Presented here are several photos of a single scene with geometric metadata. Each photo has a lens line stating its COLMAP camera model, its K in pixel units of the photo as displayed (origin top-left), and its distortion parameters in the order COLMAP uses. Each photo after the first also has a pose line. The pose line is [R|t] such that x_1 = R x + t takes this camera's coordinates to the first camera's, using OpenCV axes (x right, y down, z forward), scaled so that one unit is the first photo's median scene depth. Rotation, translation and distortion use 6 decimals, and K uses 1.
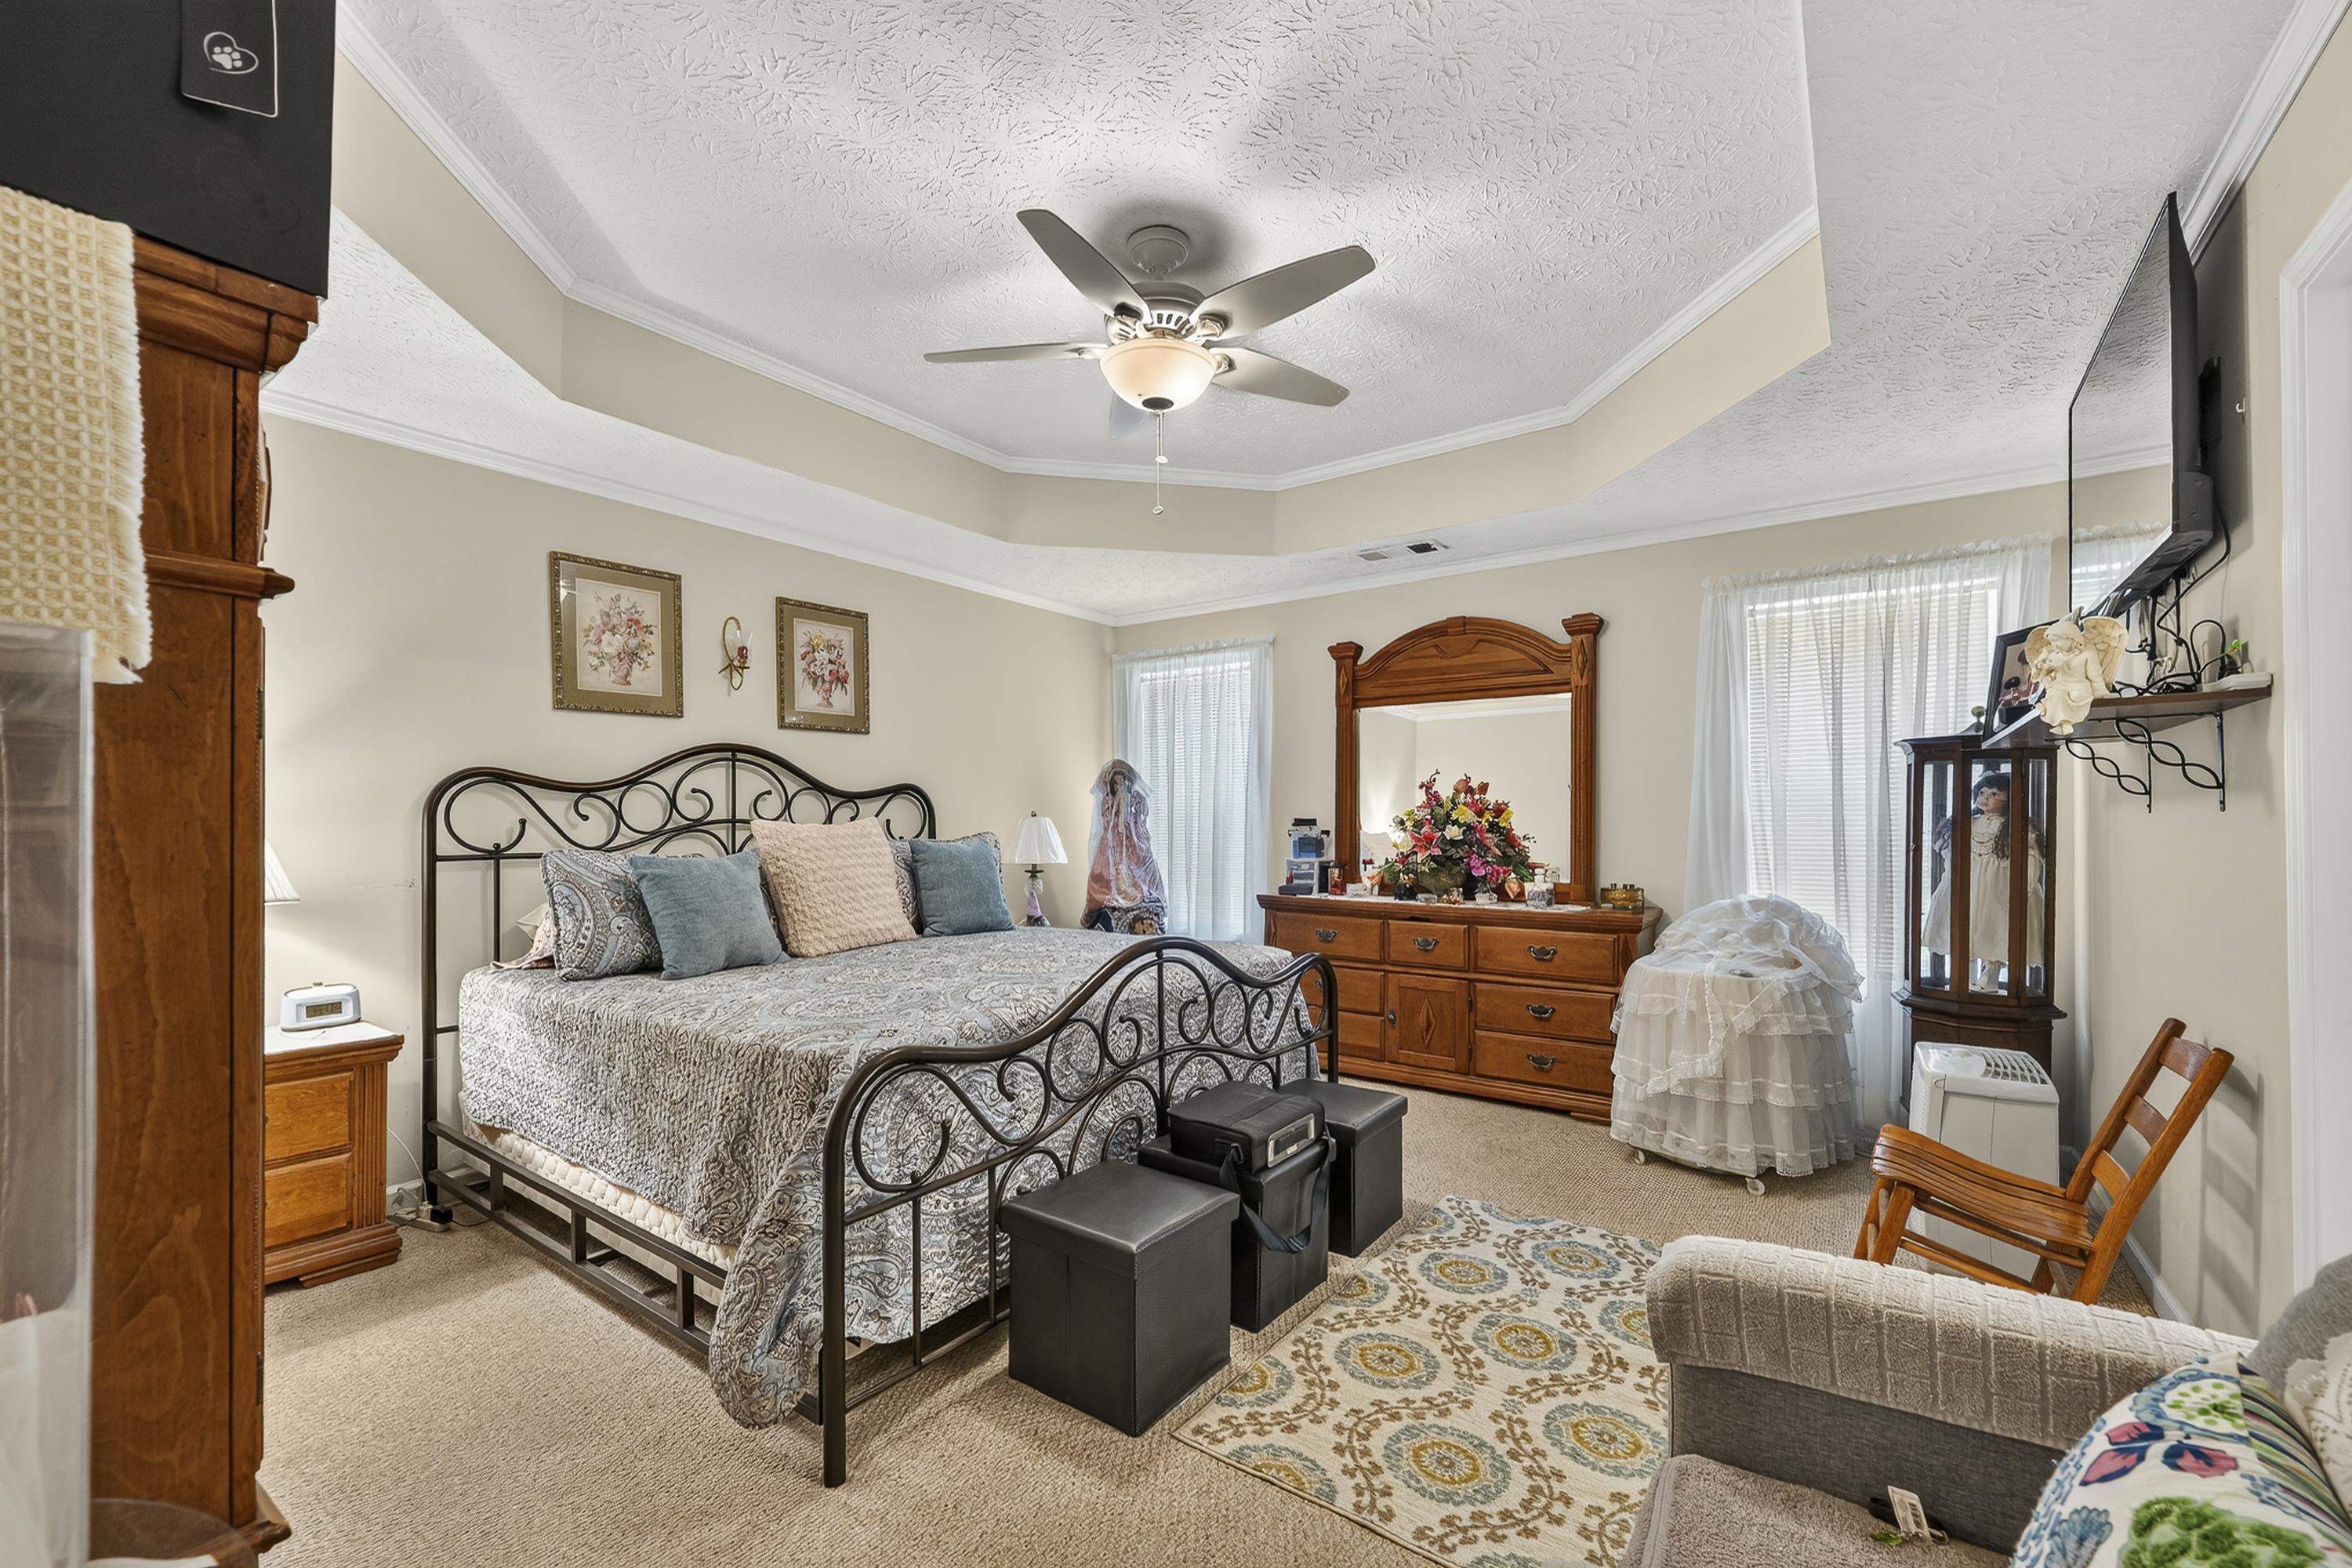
lens RADIAL K [[945.4, 0, 1172.5], [0, 945.4, 819.5], [0, 0, 1]] dist [-0.000698, 0.000365]
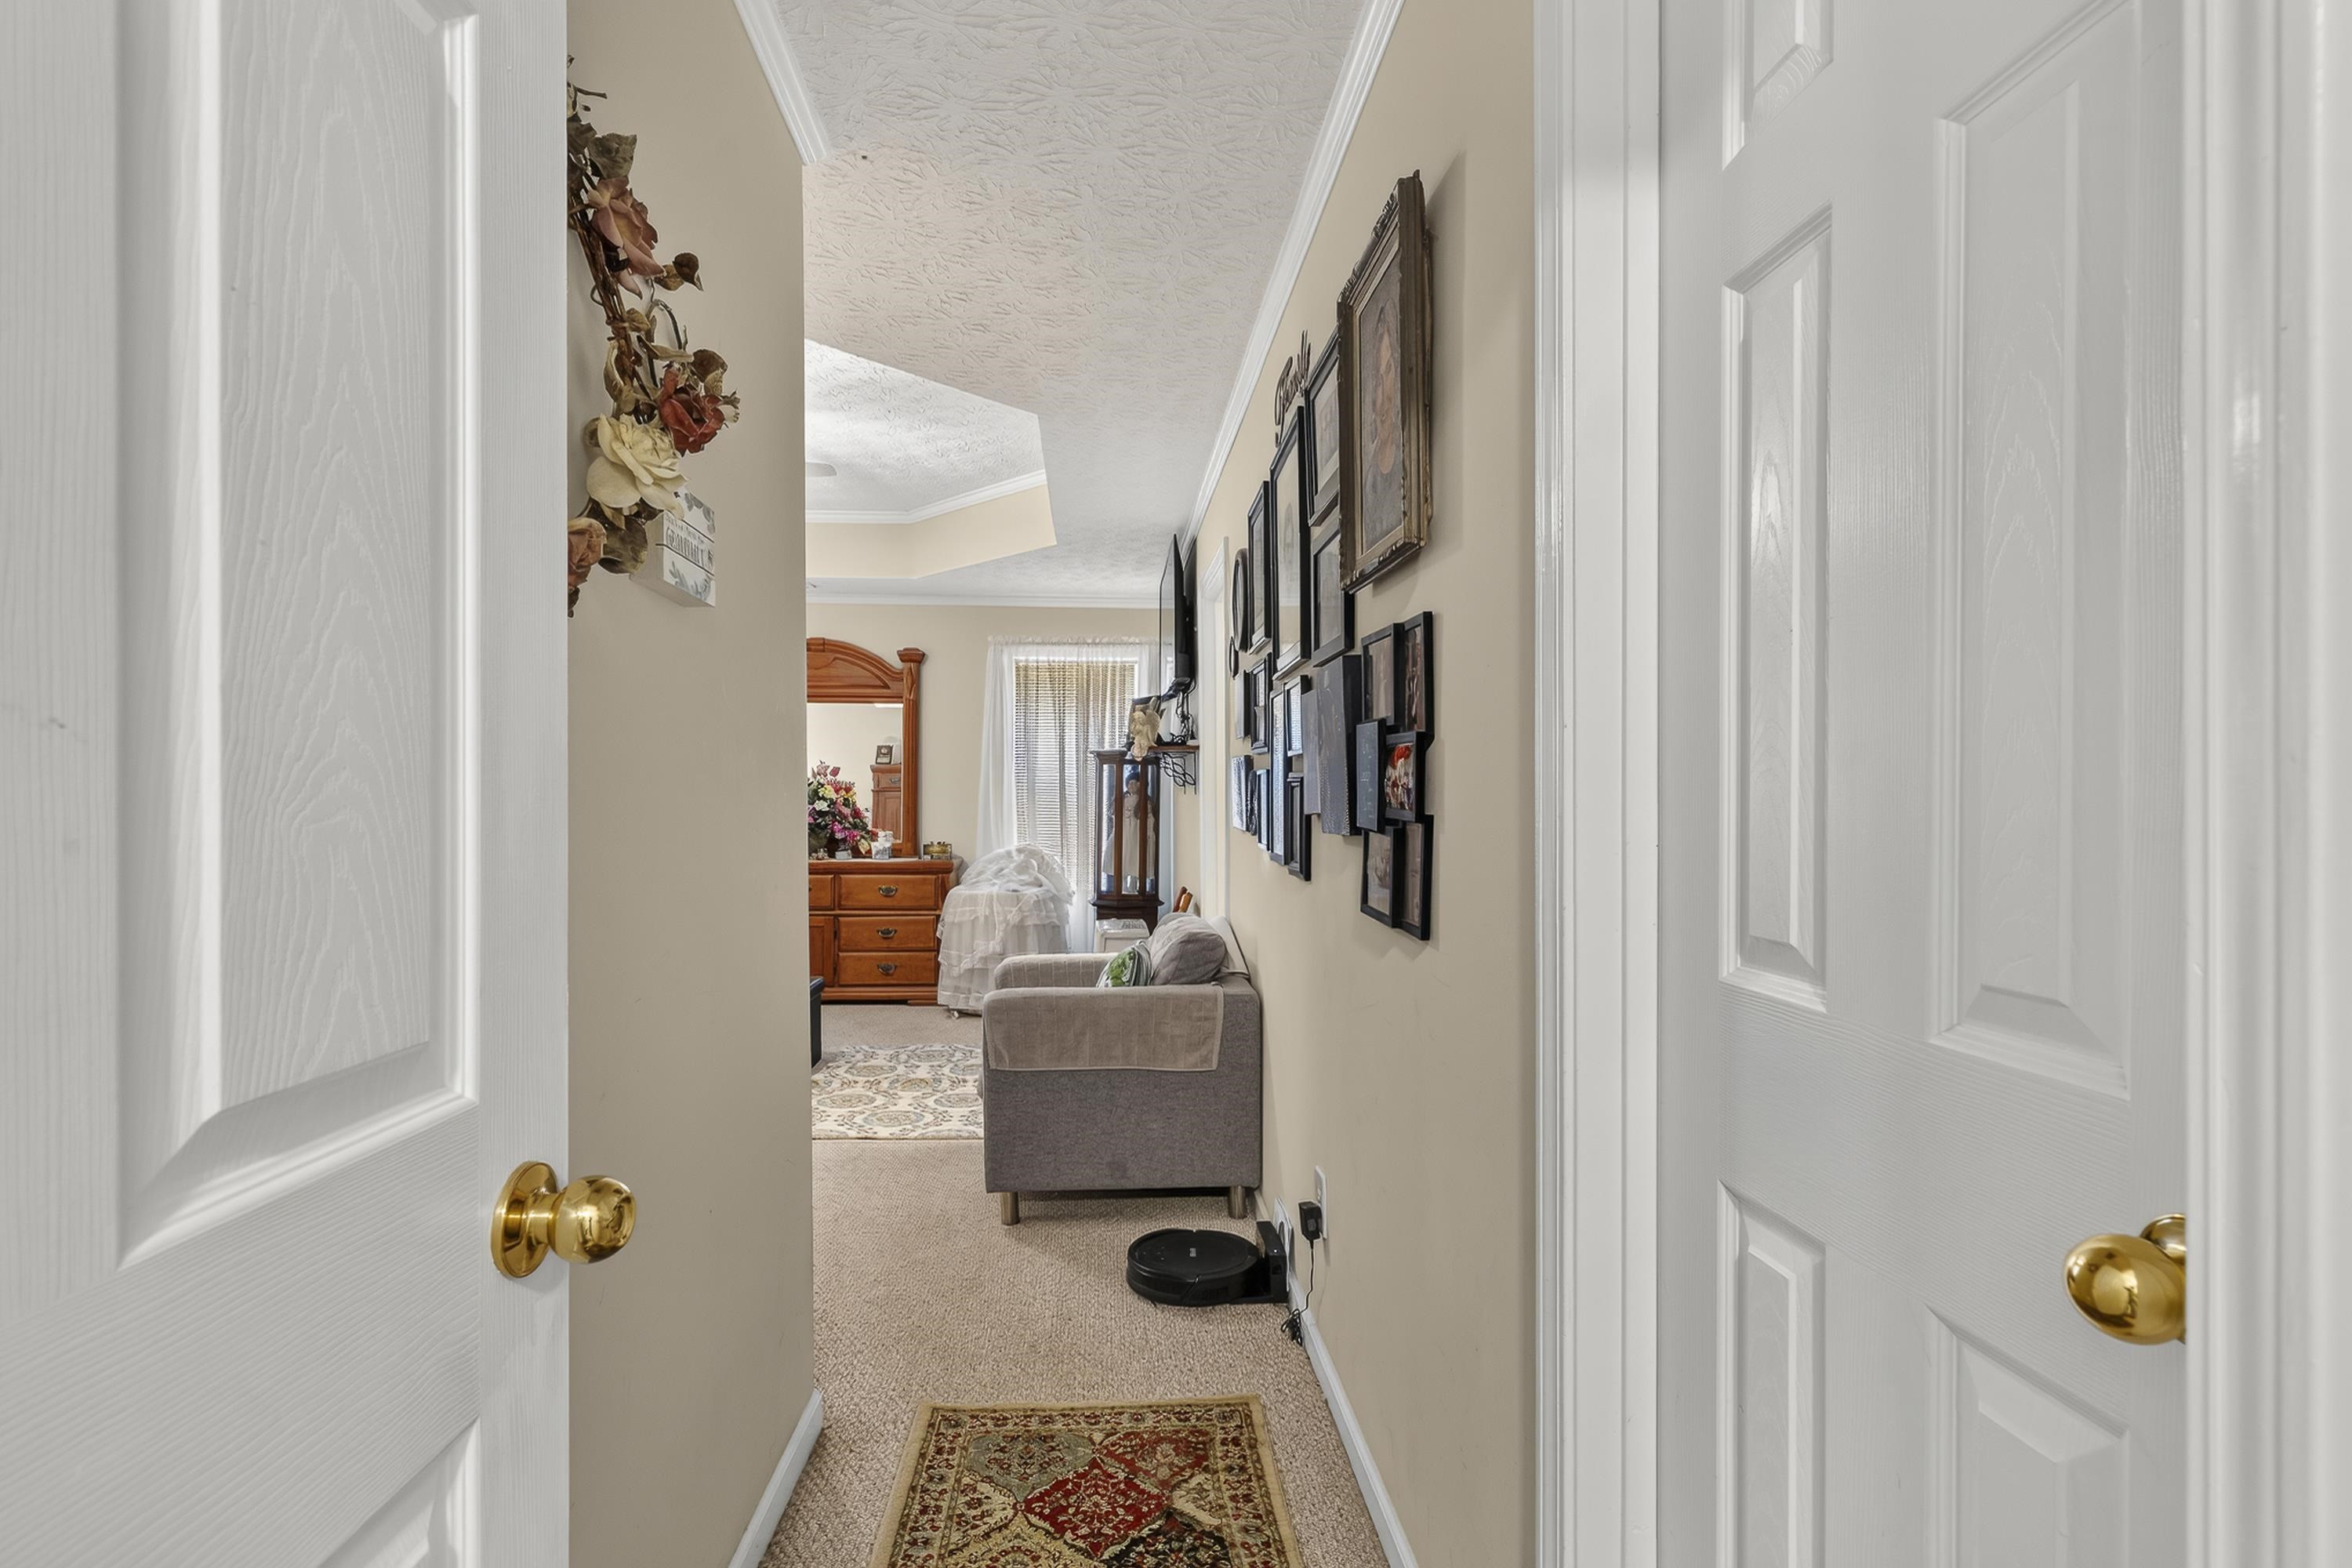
lens RADIAL K [[1100.5, 0, 1174.8], [0, 1100.5, 793.7], [0, 0, 1]] dist [-0.000123, 0.000041]
pose [[0.758252, 0.007593, 0.651917, -0.363738], [-0.004184, 0.999968, -0.006781, 0.006085], [-0.651948, 0.002414, 0.758260, -0.533336]]
